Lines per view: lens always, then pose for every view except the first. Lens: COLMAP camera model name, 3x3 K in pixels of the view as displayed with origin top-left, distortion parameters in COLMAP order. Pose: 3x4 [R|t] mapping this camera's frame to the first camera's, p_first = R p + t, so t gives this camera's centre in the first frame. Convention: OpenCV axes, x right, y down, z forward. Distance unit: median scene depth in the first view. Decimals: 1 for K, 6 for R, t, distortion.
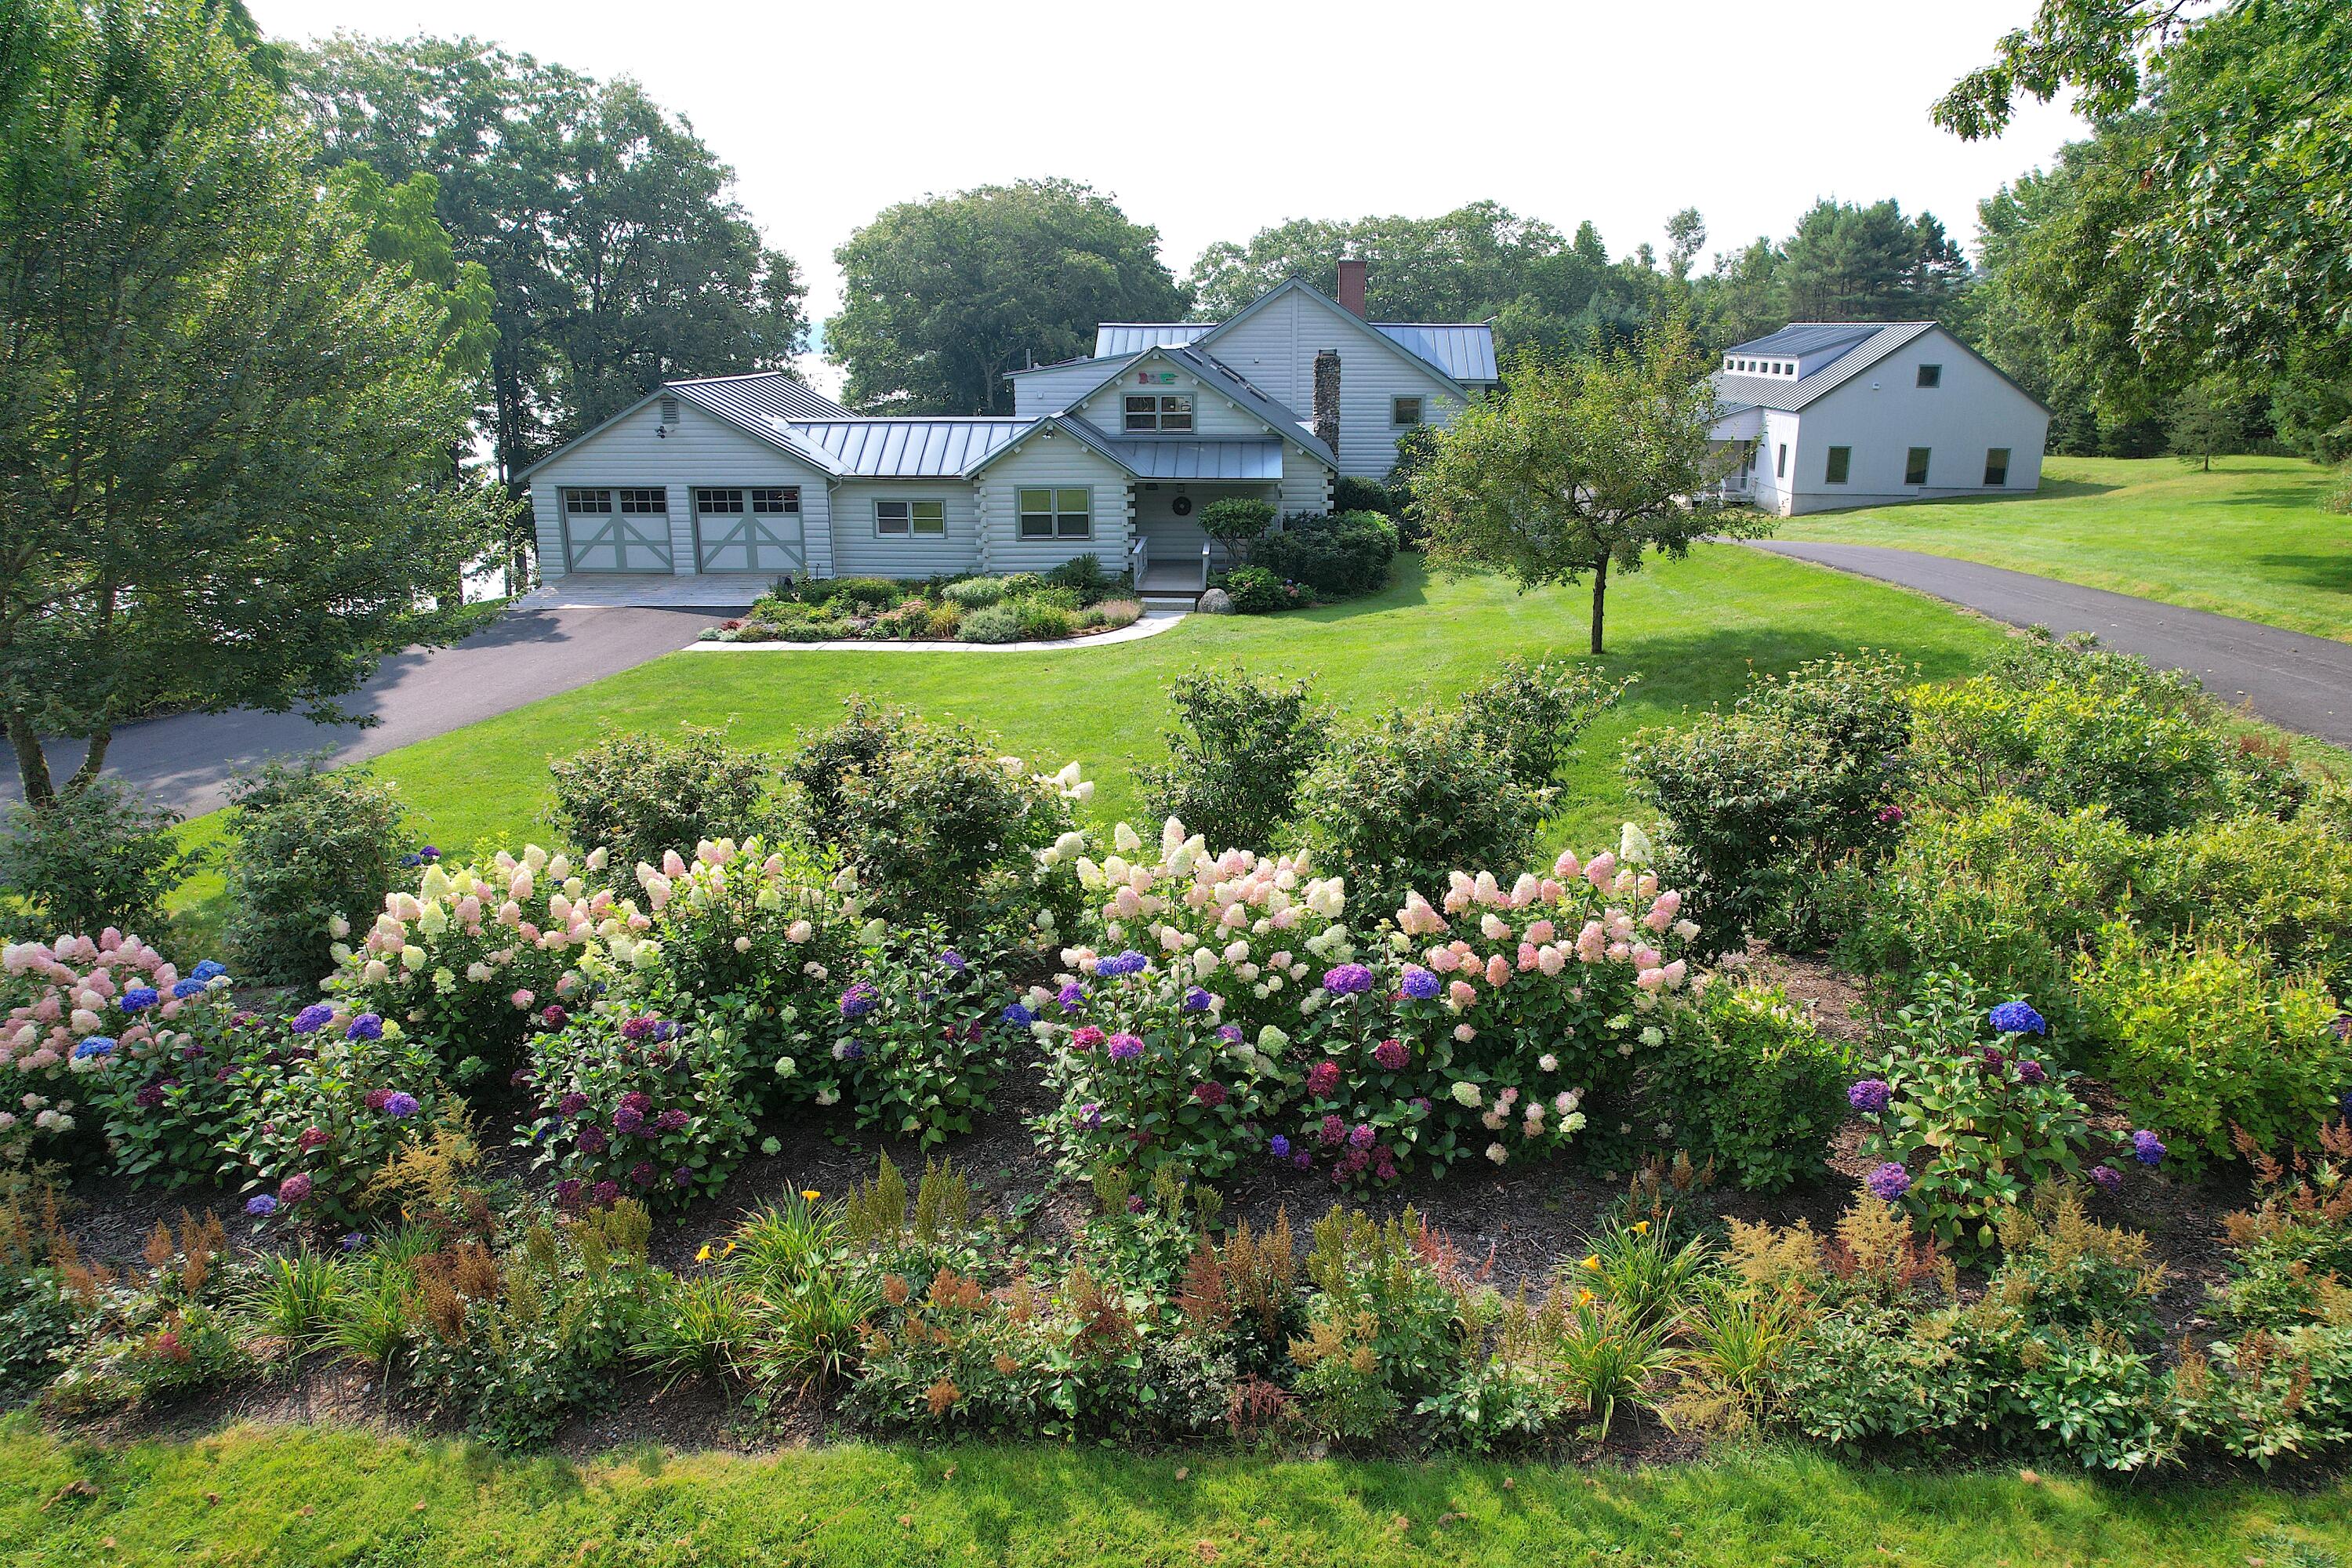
lens RADIAL K [[1515.3, 0, 1176.0], [0, 1515.3, 784.0], [0, 0, 1]] dist [-0.080747, 0.067095]
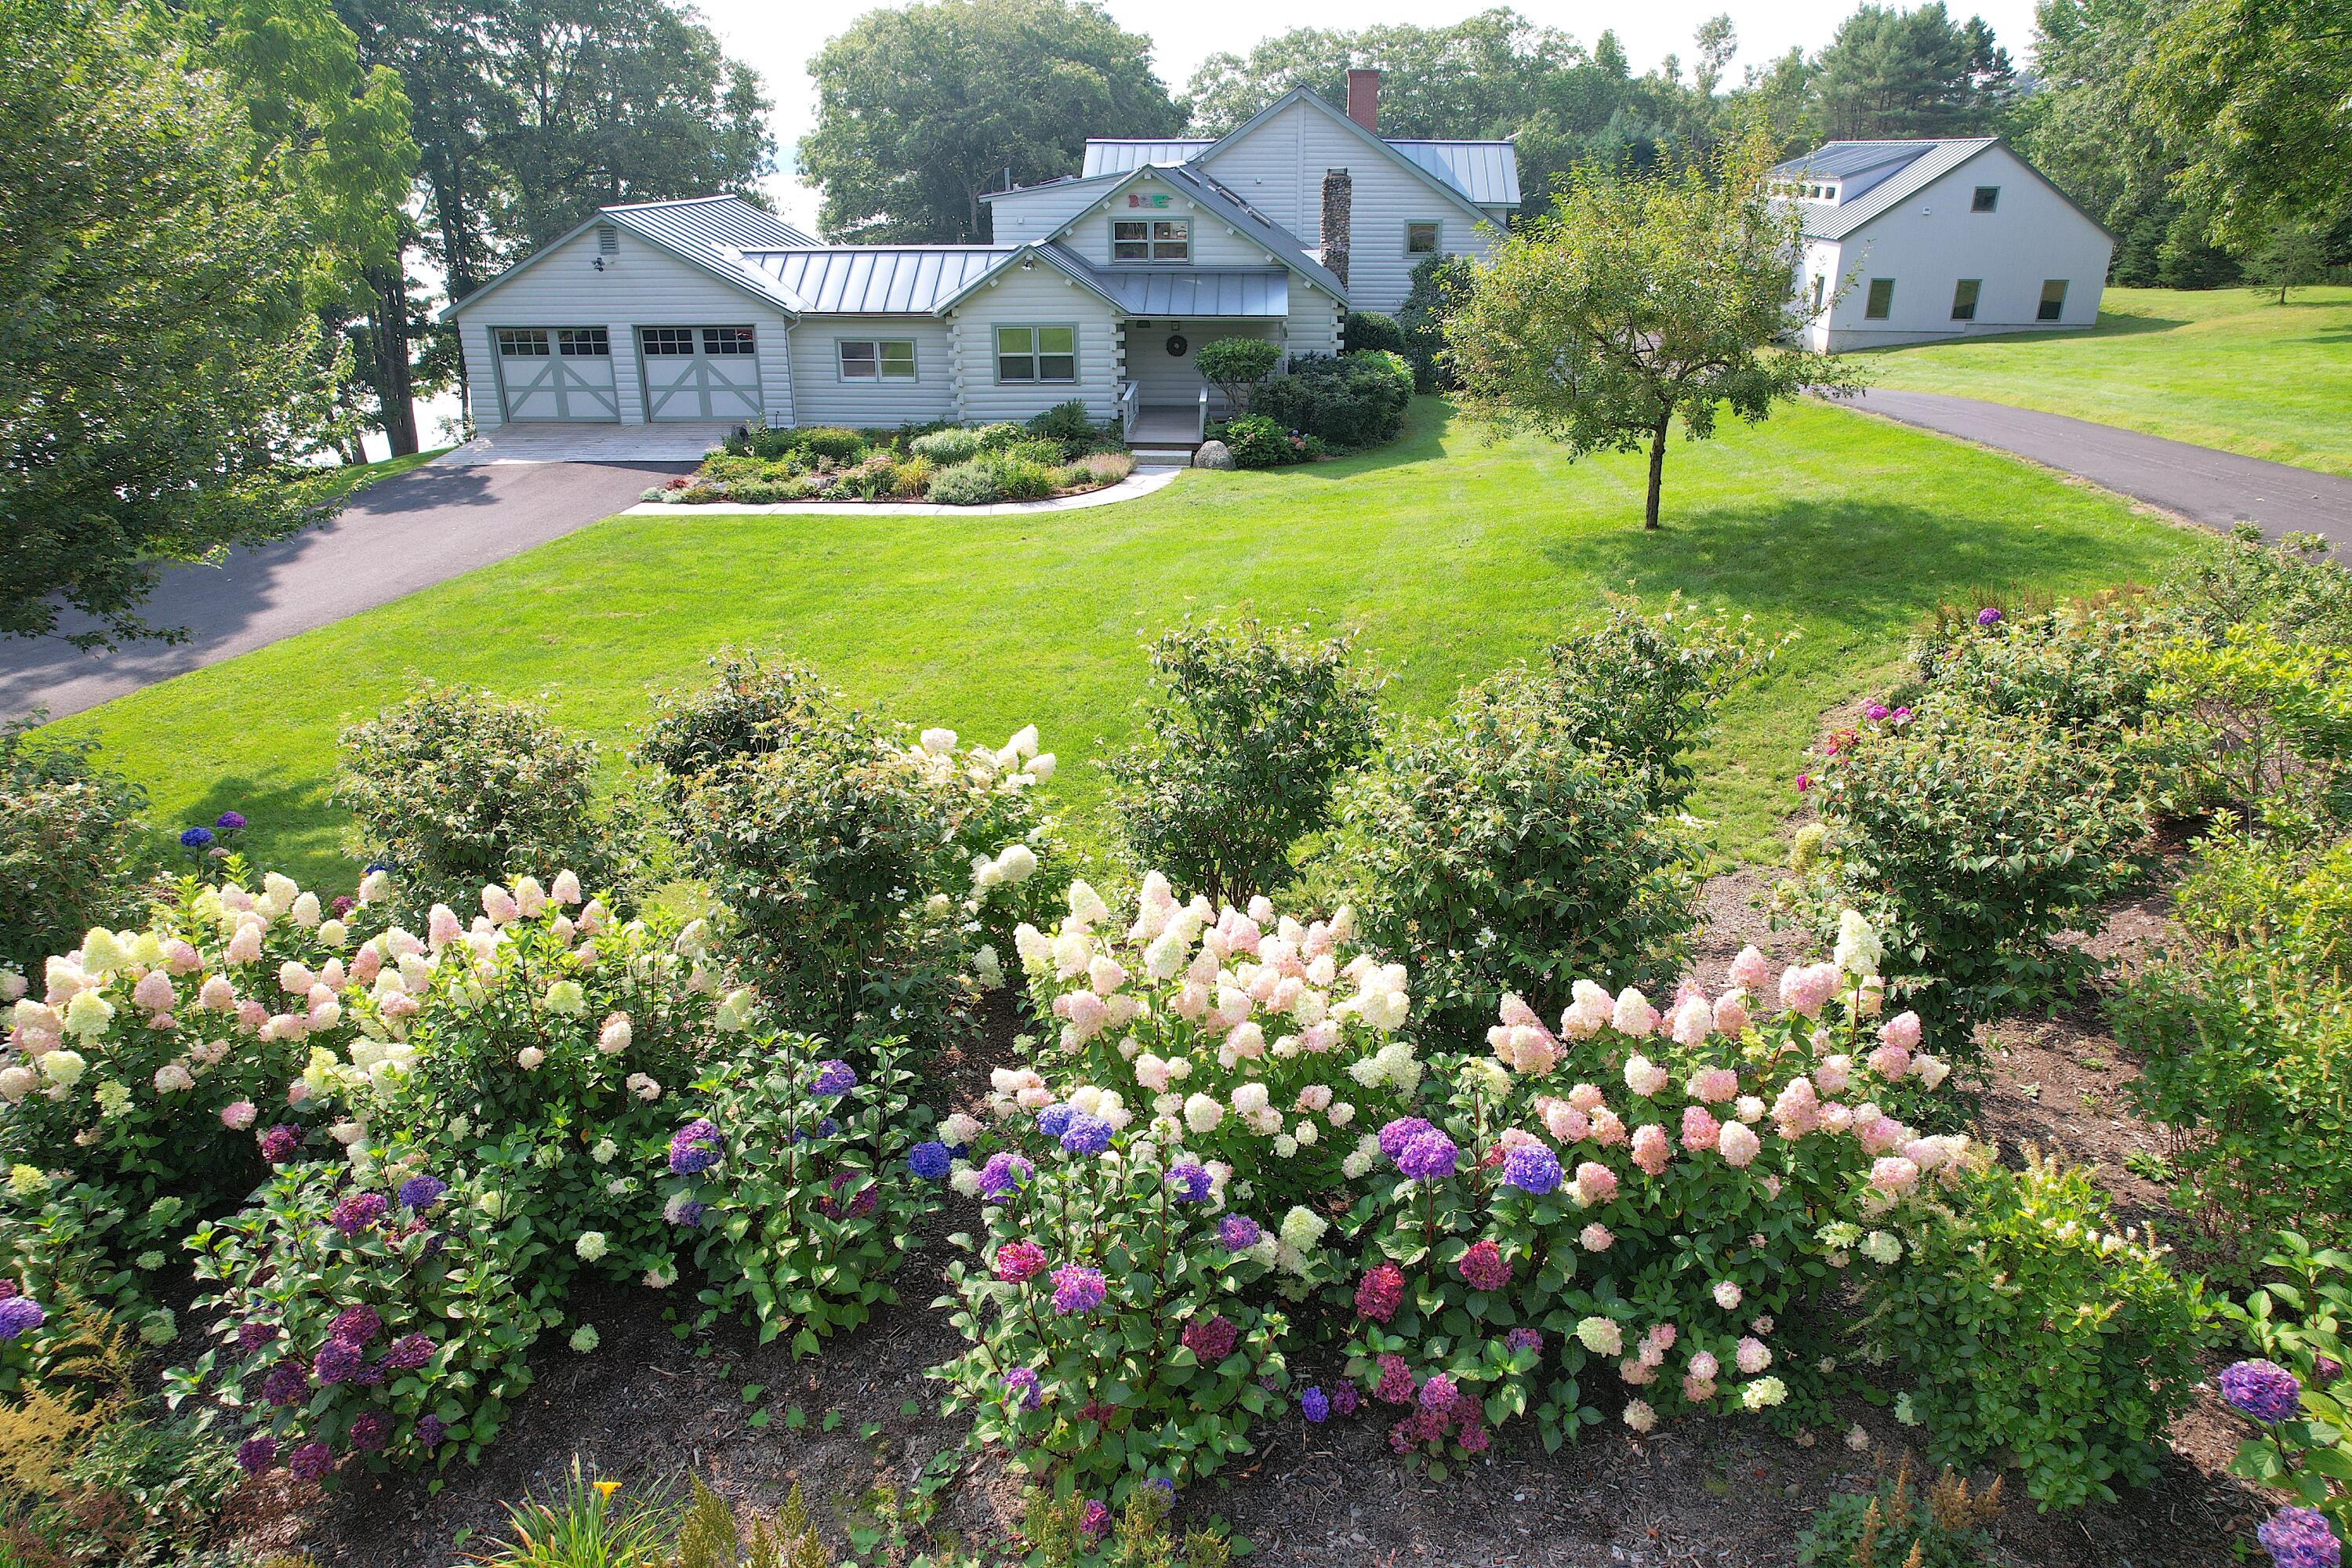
lens RADIAL K [[1518.4, 0, 1177.3], [0, 1518.4, 792.5], [0, 0, 1]] dist [-0.100142, 0.097249]
pose [[0.999995, -0.000721, 0.003063, 0.001383], [0.000371, 0.993613, 0.112840, -0.021136], [-0.003125, -0.112838, 0.993608, 0.077347]]
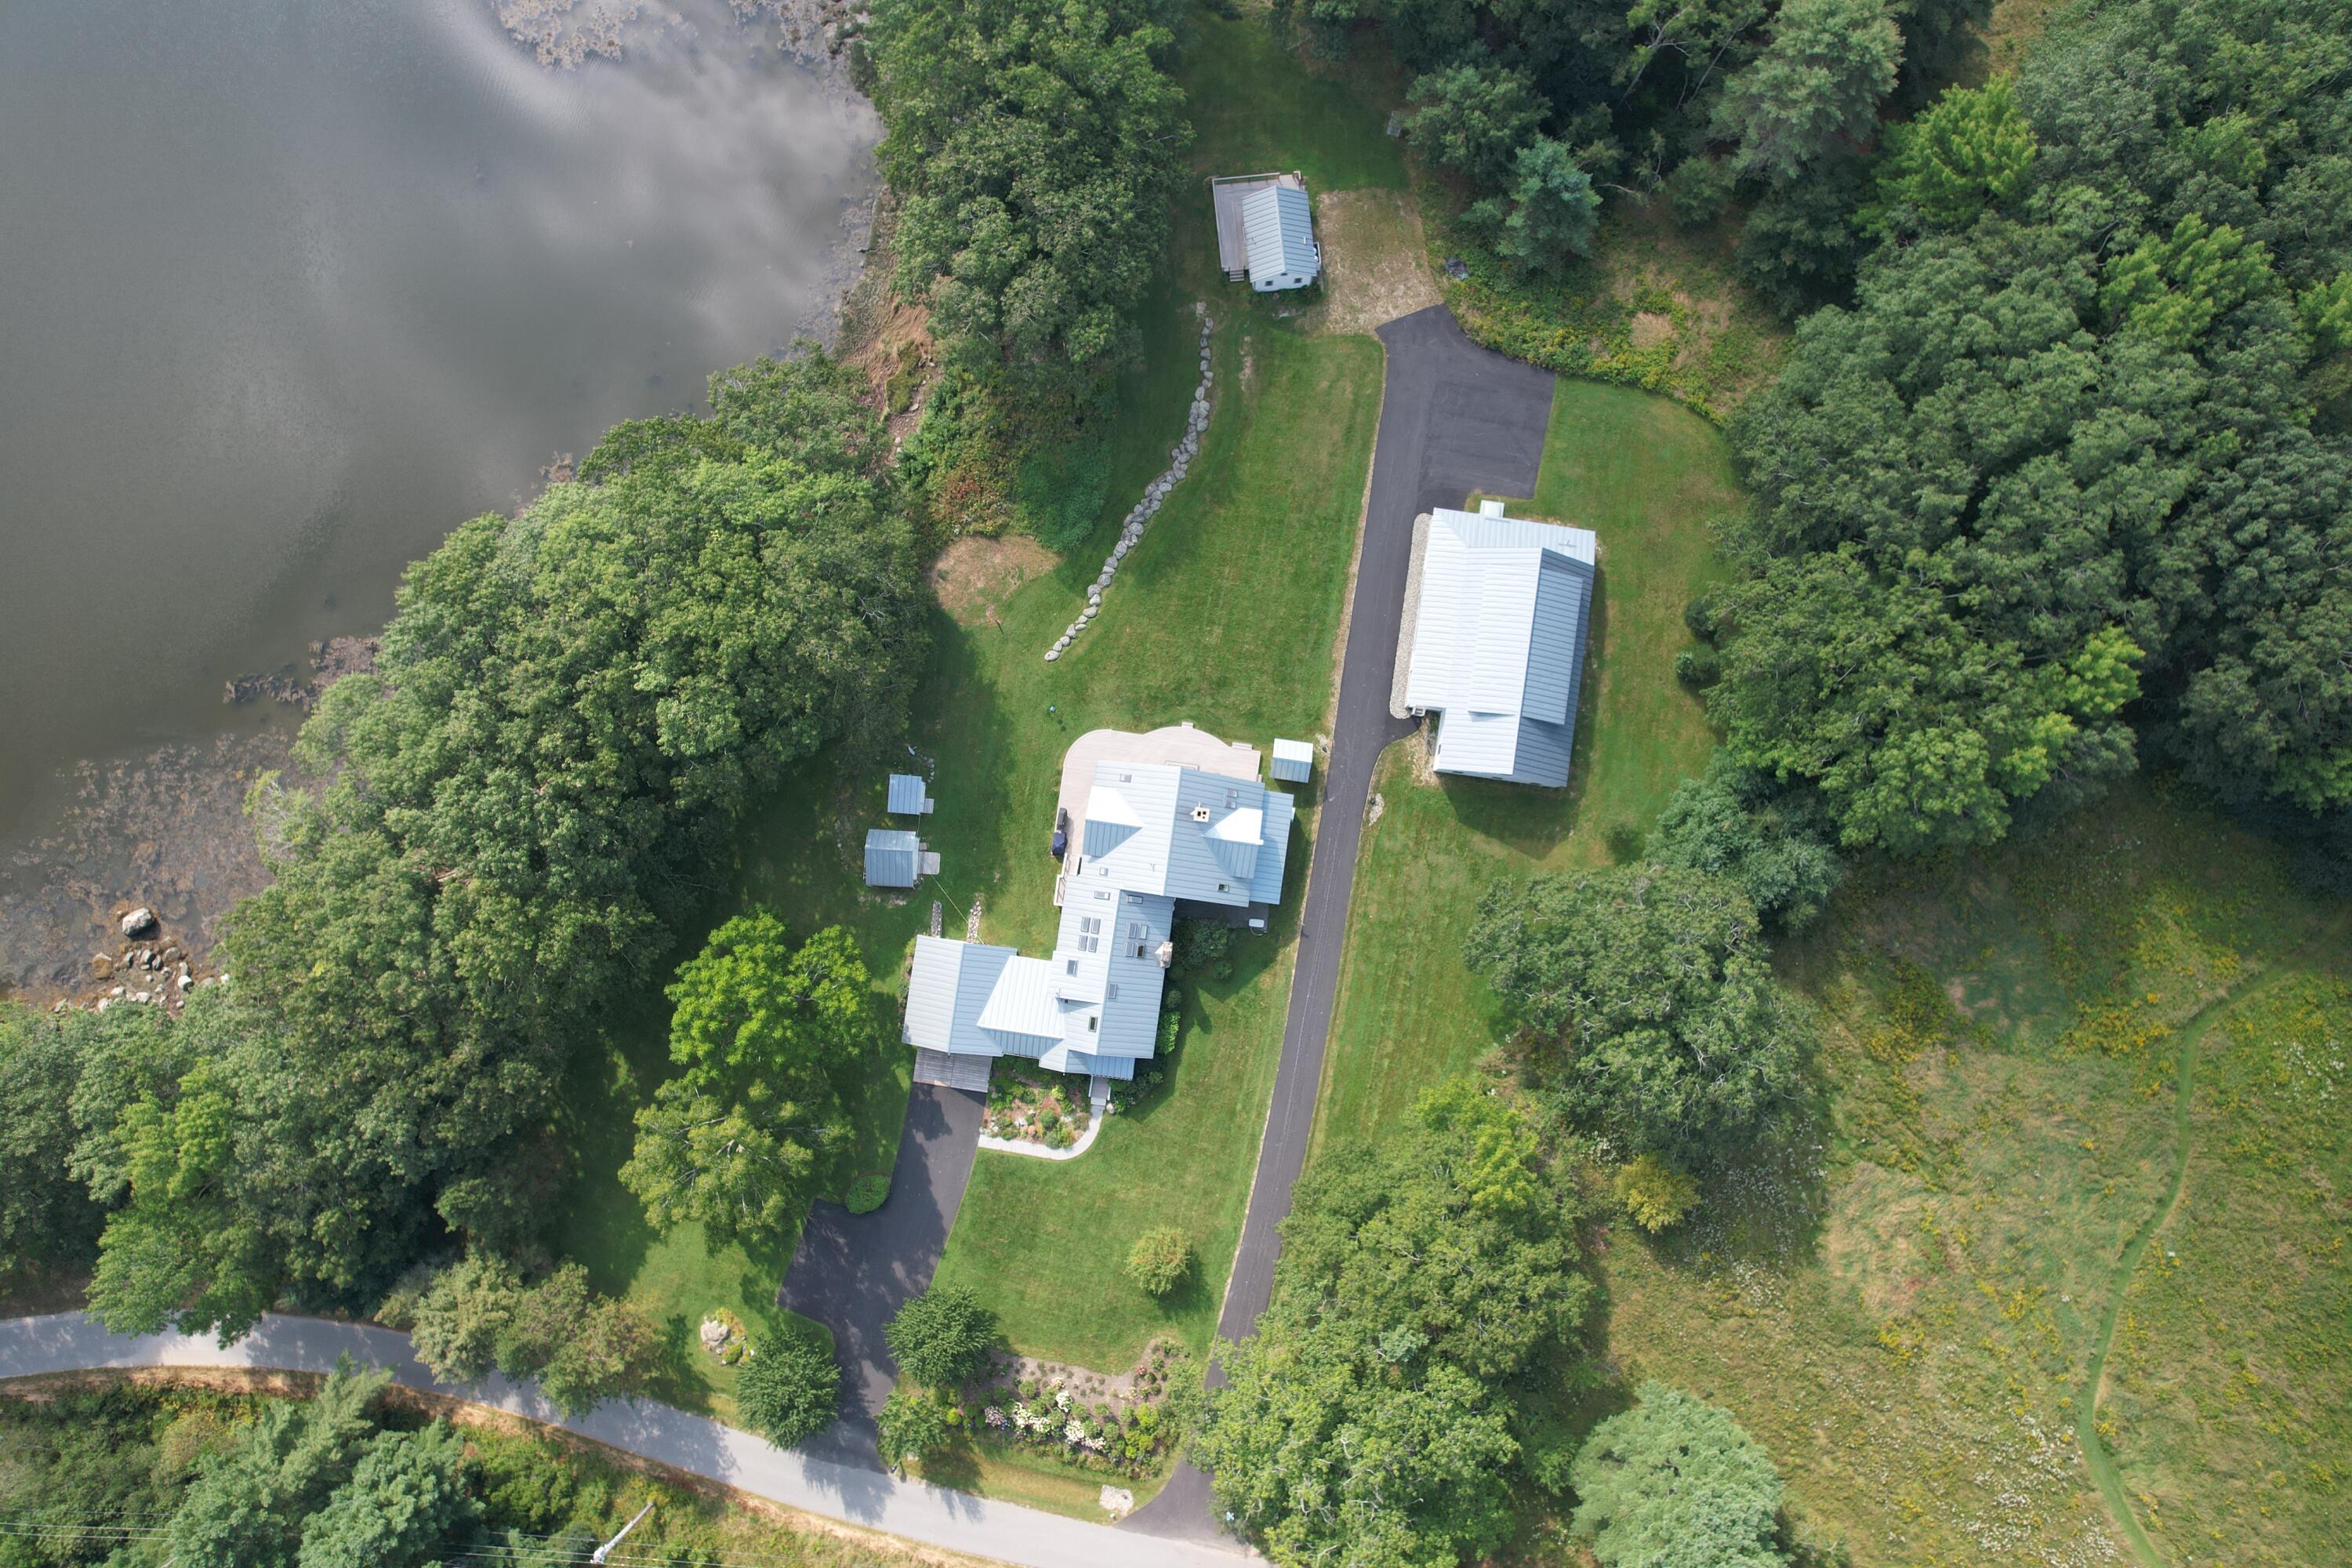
lens RADIAL K [[1515.3, 0, 1176.0], [0, 1515.3, 784.0], [0, 0, 1]] dist [-0.080747, 0.067095]
pose [[0.996834, 0.079451, 0.003082, 0.108337], [-0.029273, 0.330679, 0.943289, -3.785090], [0.073926, -0.940393, 0.331958, 0.504817]]
